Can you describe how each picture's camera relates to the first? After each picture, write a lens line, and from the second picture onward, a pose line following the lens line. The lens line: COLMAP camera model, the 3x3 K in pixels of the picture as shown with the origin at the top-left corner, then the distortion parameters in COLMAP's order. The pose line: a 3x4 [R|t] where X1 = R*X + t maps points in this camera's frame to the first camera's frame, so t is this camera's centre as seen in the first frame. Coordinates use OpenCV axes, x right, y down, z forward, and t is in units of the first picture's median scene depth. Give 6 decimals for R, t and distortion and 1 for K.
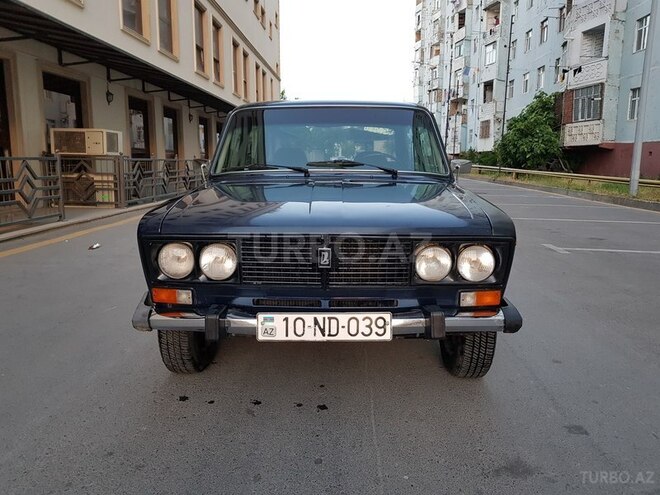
lens RADIAL K [[502.5, 0, 330.0], [0, 502.5, 238.3], [0, 0, 1]] dist [0.043092, -0.066976]
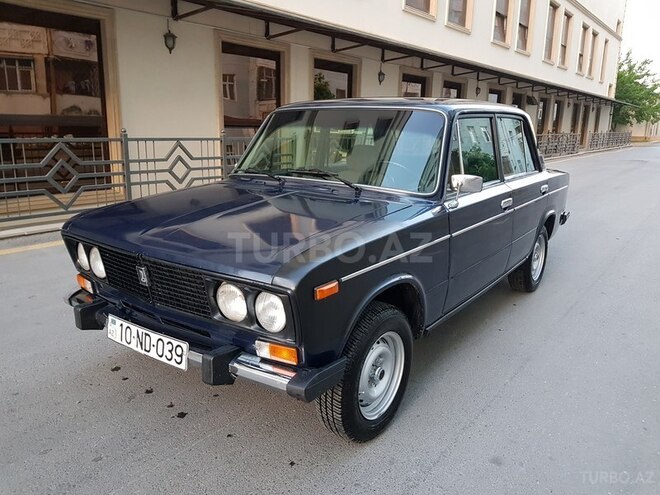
lens RADIAL K [[502.5, 0, 330.0], [0, 502.5, 238.3], [0, 0, 1]] dist [0.043092, -0.066976]
pose [[0.819508, 0.135673, -0.556776, 0.060230], [-0.103880, 0.990645, 0.088497, -0.011749], [0.563574, -0.014687, 0.825935, 0.024866]]
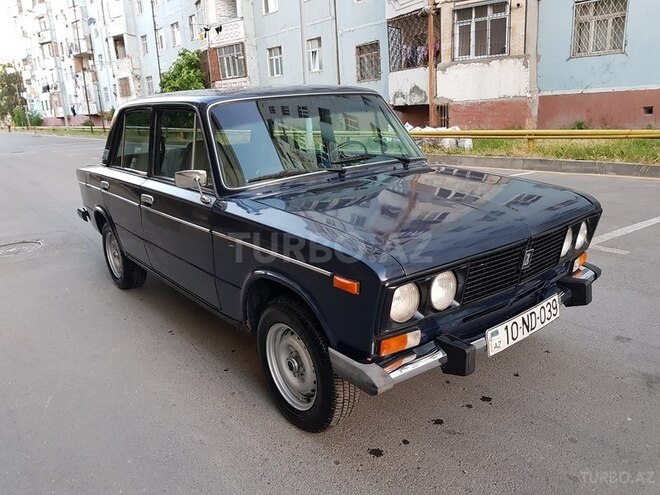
lens RADIAL K [[502.3, 0, 317.4], [0, 502.3, 246.0], [0, 0, 1]] dist [0.007199, -0.043143]
pose [[0.782677, -0.209334, 0.586171, -0.064003], [0.151385, 0.977491, 0.146948, -0.013579], [-0.603738, -0.026275, 0.796750, 0.031184]]
